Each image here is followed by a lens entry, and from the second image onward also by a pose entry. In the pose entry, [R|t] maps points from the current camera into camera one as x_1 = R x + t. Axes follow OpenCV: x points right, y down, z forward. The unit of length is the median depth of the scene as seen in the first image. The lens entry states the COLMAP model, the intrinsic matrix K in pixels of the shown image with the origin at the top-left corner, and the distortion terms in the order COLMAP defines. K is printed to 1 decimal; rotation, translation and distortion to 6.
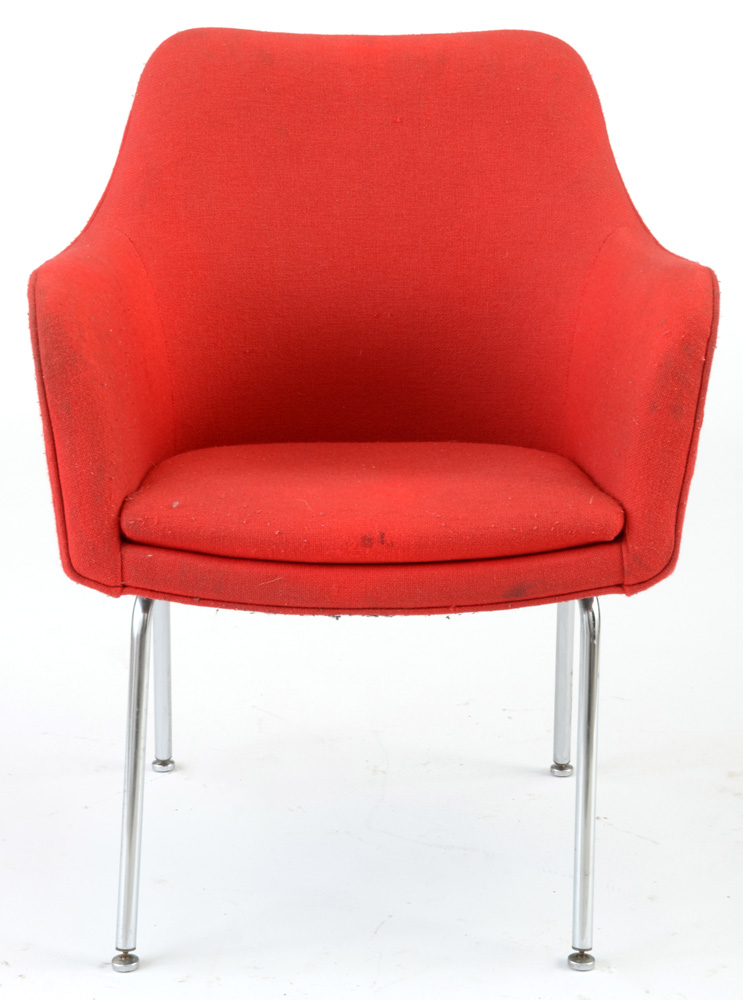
lens RADIAL K [[2932.1, 0, 371.5], [0, 2932.1, 500.0], [0, 0, 1]] dist [0.383372, 1.424979]
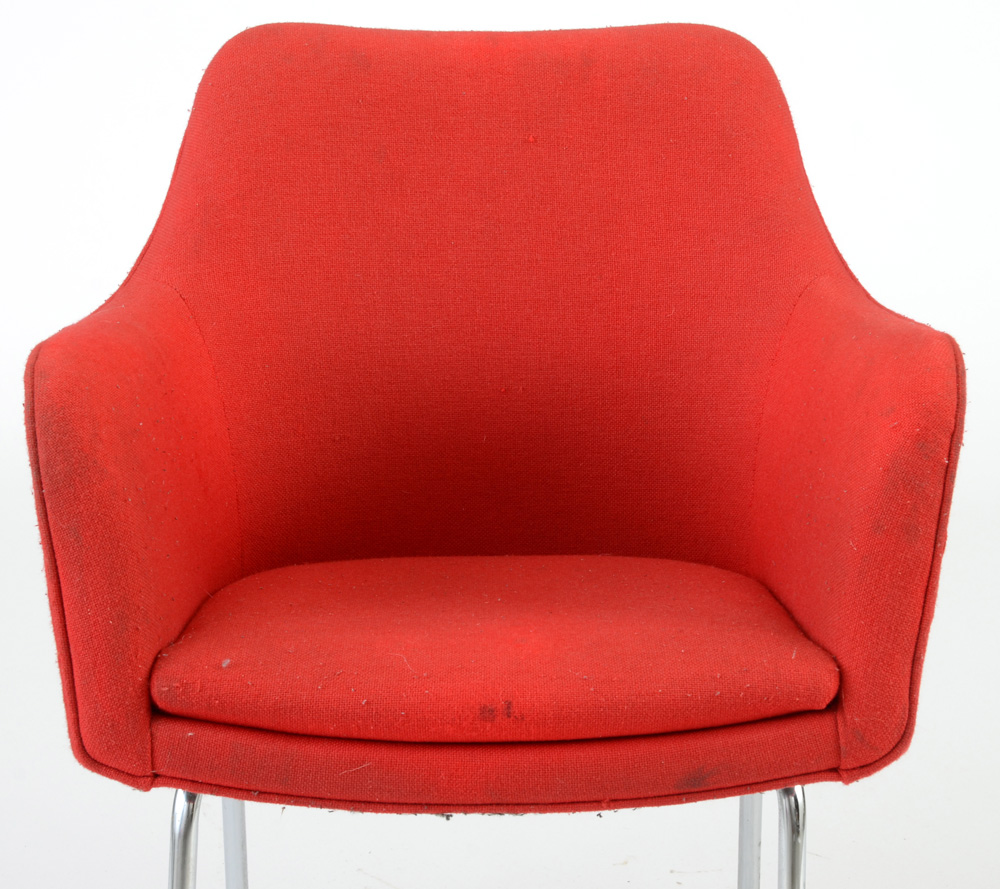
lens RADIAL K [[2826.6, 0, 513.4], [0, 2826.6, 471.2], [0, 0, 1]] dist [0.280773, 0.564106]
pose [[0.999968, -0.006100, -0.005221, 0.008852], [0.006037, 0.999910, -0.011989, -0.037273], [0.005294, 0.011958, 0.999914, 0.292325]]
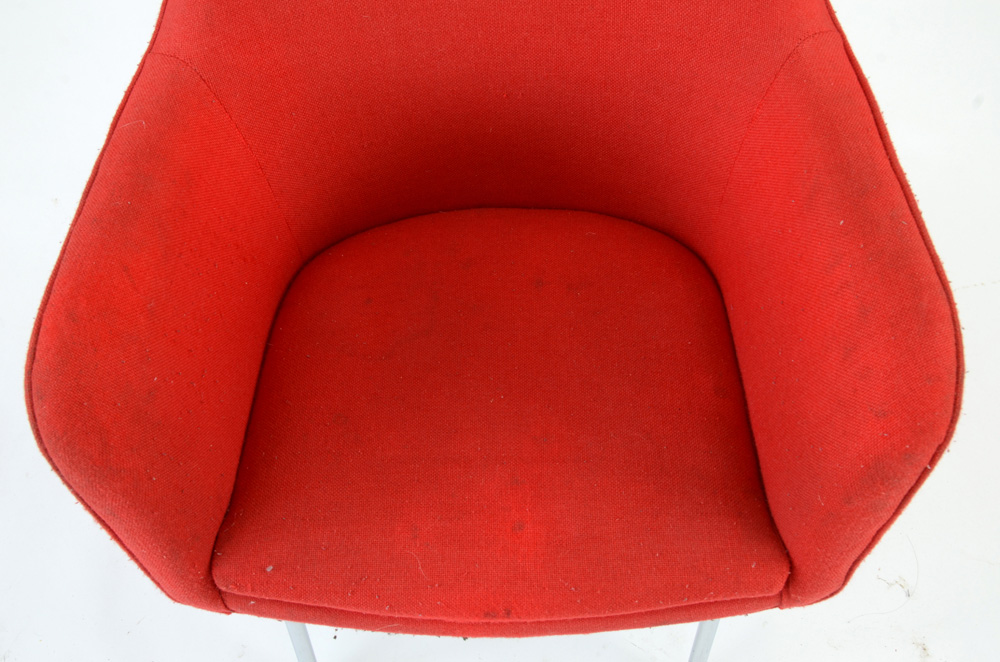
lens RADIAL K [[1046.9, 0, 500.0], [0, 1046.9, 331.0], [0, 0, 1]] dist [0.001934, 0.000513]
pose [[0.998386, -0.008583, -0.056147, 0.019356], [0.044325, 0.735849, 0.675693, -0.256046], [0.035516, -0.677091, 0.735041, 0.820746]]
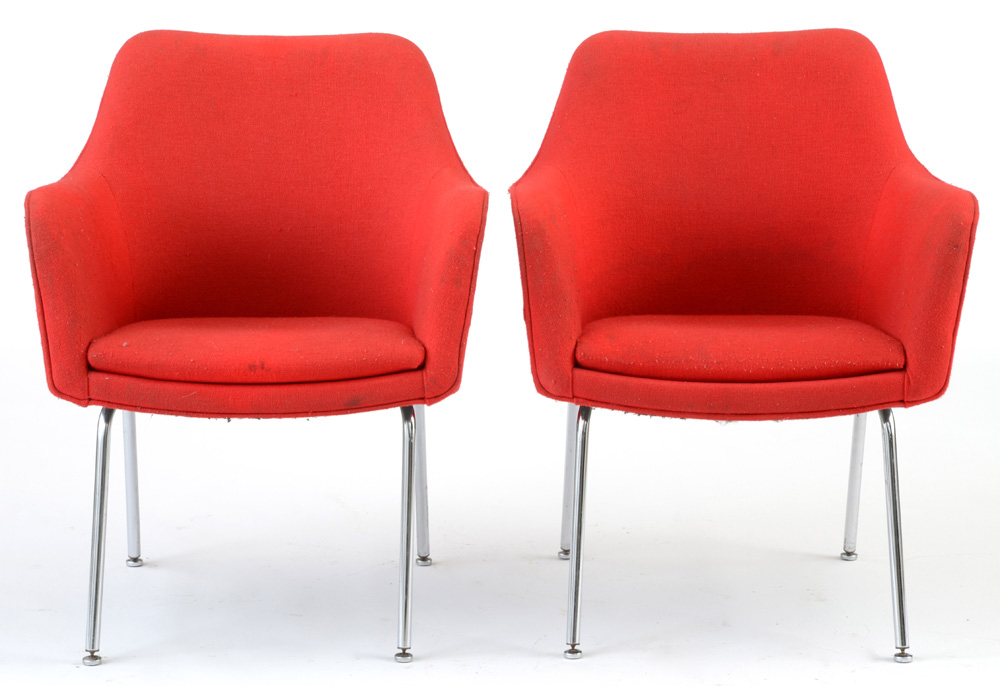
lens RADIAL K [[3444.6, 0, 501.0], [0, 3444.6, 392.8], [0, 0, 1]] dist [0.771494, 4.013929]
pose [[0.999975, -0.002298, -0.006717, 0.137108], [0.001928, 0.998506, -0.054608, 0.123261], [0.006833, 0.054593, 0.998485, -0.769523]]
